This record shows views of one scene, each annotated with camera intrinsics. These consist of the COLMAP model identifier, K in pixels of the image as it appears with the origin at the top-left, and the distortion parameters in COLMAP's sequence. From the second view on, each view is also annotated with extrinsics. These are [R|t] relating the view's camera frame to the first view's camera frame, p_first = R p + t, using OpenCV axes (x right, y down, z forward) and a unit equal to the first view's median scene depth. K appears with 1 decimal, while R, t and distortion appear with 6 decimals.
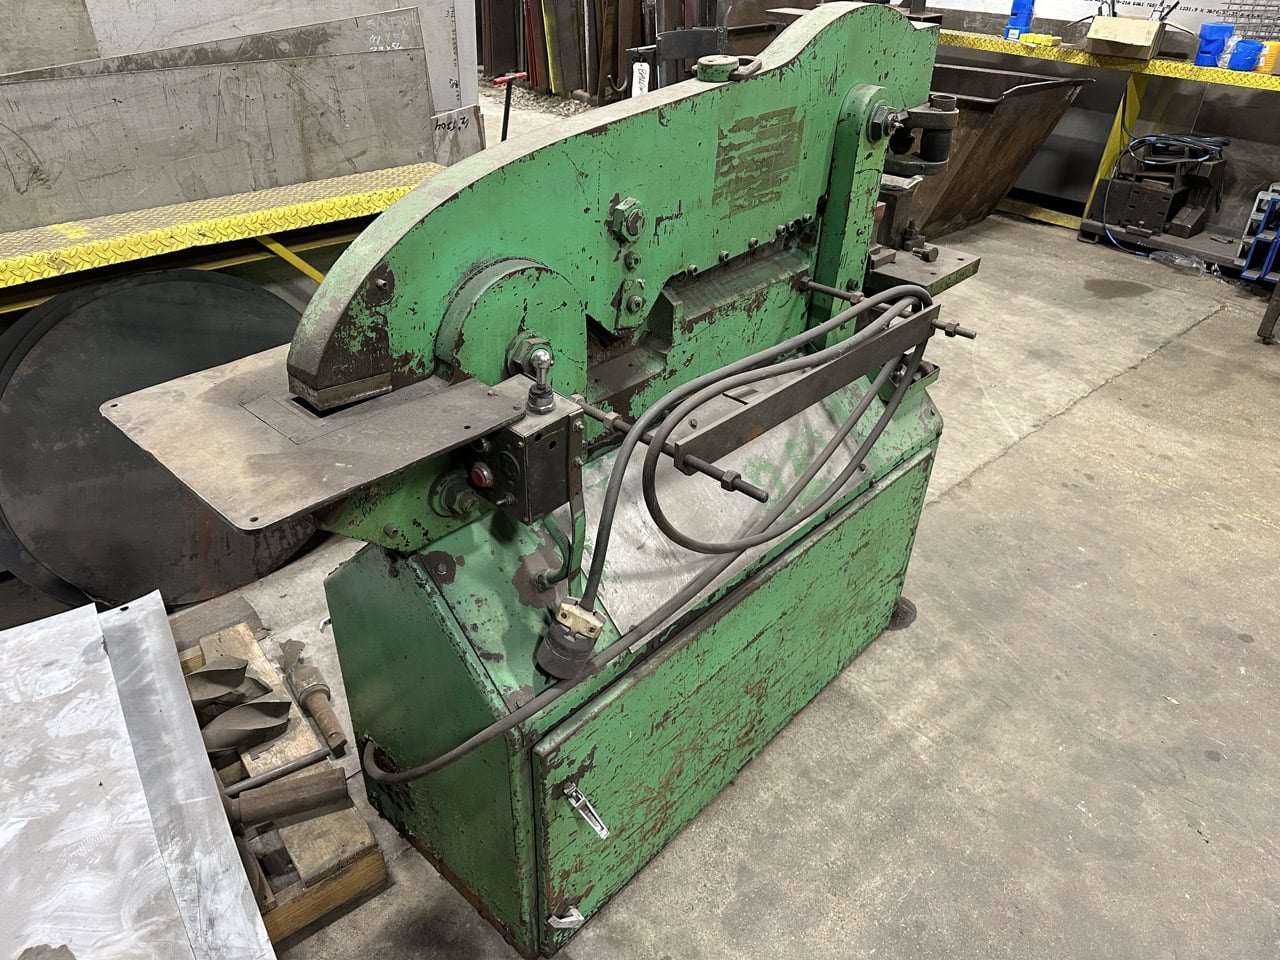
lens RADIAL K [[912.3, 0, 642.5], [0, 912.3, 475.1], [0, 0, 1]] dist [0.052906, -0.087292]
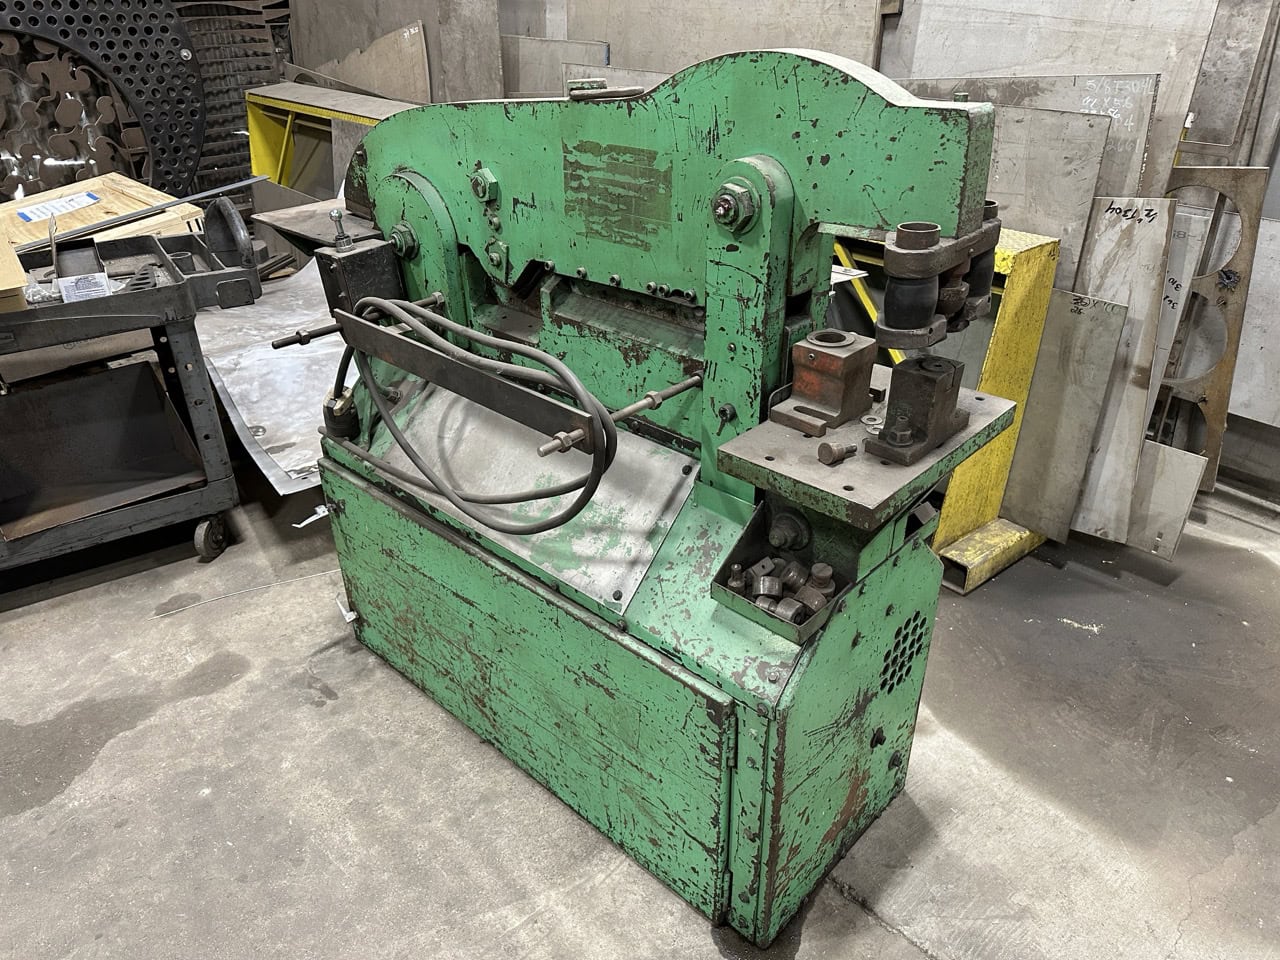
lens RADIAL K [[907.1, 0, 640.0], [0, 907.1, 480.0], [0, 0, 1]] dist [0.054164, -0.061394]
pose [[-0.013967, 0.461341, -0.887113, 1.105527], [-0.528516, 0.749730, 0.398216, -0.509621], [0.848809, 0.474415, 0.233354, 0.937568]]
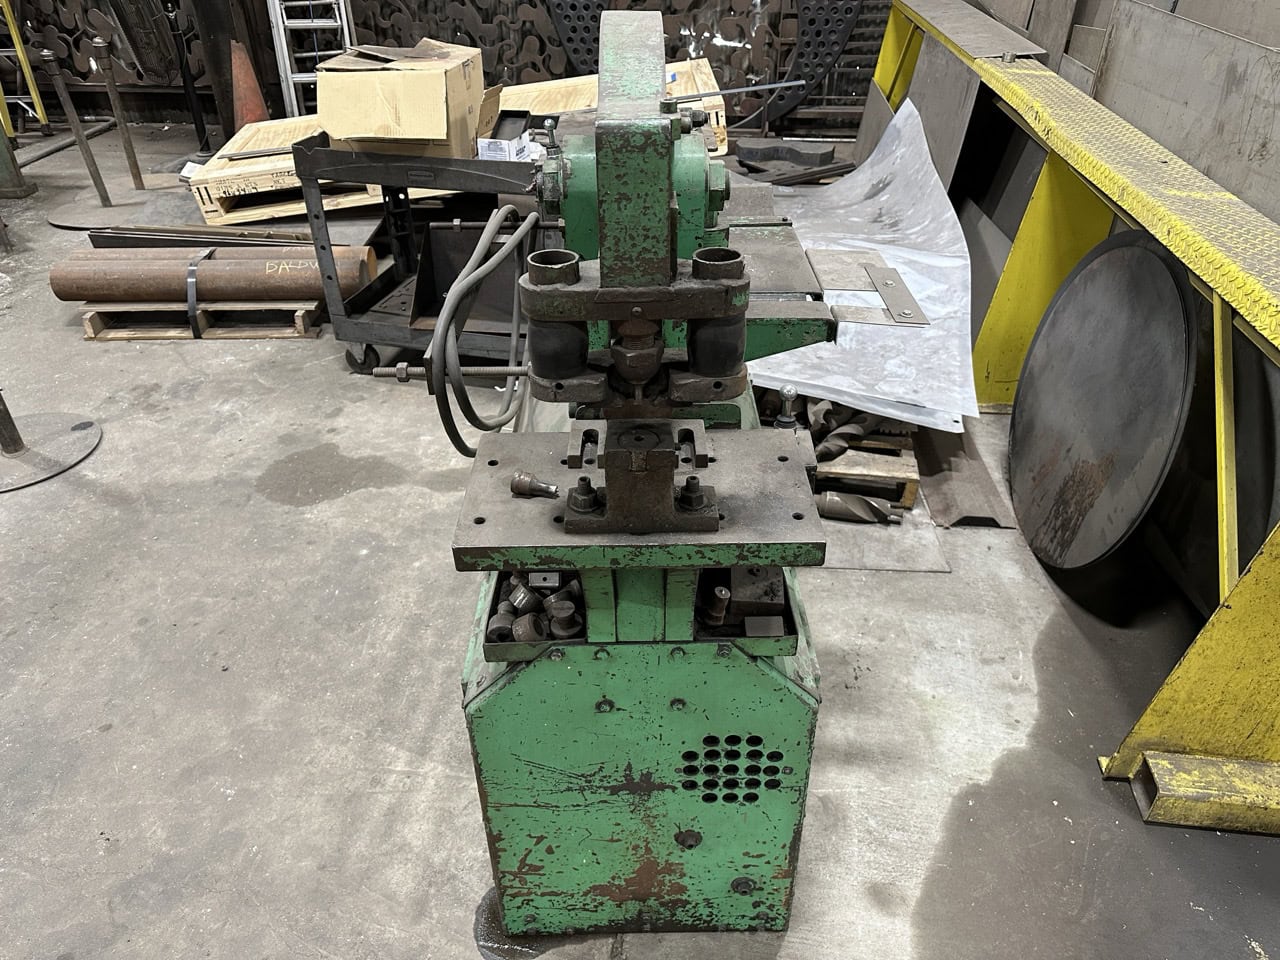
lens RADIAL K [[907.1, 0, 640.0], [0, 907.1, 480.0], [0, 0, 1]] dist [0.054164, -0.061394]
pose [[-0.733103, 0.359856, -0.577116, 0.729603], [-0.377962, 0.489893, 0.785588, -0.886708], [0.565424, 0.794045, -0.223131, 1.456895]]
